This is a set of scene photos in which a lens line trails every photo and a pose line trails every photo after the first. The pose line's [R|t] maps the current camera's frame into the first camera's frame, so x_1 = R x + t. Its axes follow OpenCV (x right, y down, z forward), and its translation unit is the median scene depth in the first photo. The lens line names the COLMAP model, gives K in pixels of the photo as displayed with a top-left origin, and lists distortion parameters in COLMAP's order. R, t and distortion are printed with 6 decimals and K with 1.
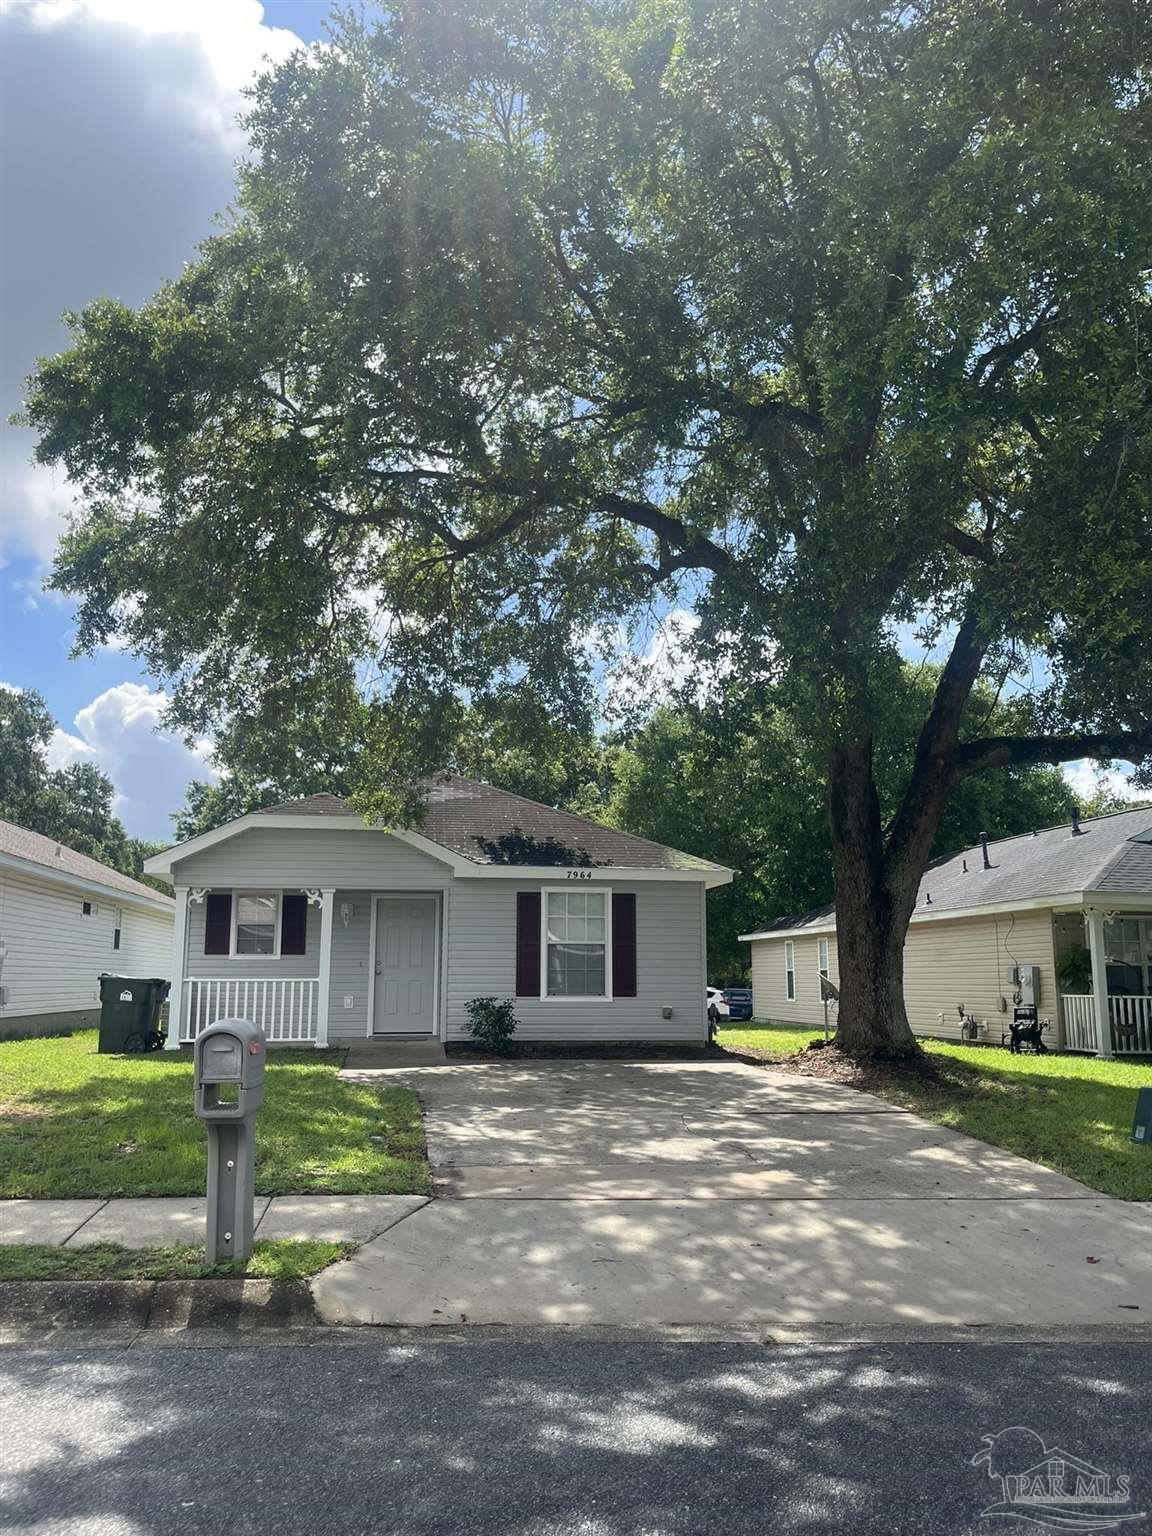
lens RADIAL K [[1233.0, 0, 571.4], [0, 1233.0, 774.1], [0, 0, 1]] dist [0.049588, -0.055429]
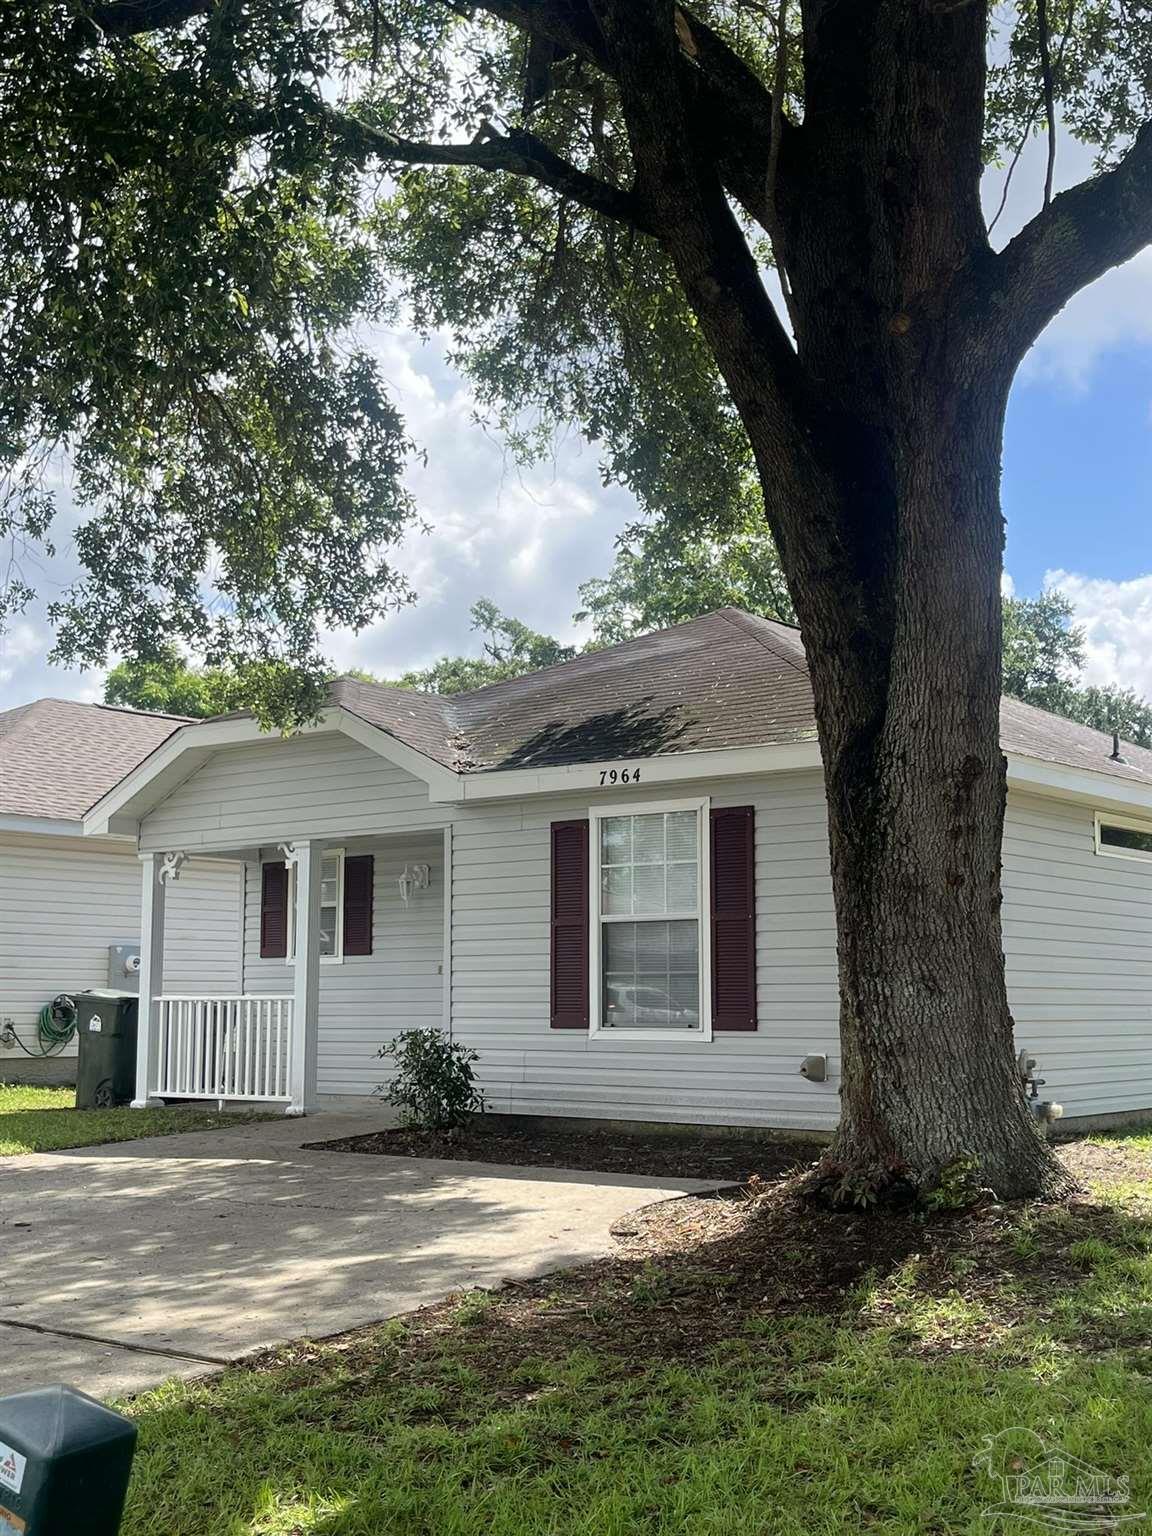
lens RADIAL K [[1787.3, 0, 571.9], [0, 1787.3, 769.8], [0, 0, 1]] dist [0.045711, 0.000000]
pose [[0.688924, -0.098045, -0.718172, 0.498831], [0.123962, 0.992149, -0.016536, 0.090426], [0.714155, -0.077634, 0.695669, 0.517752]]
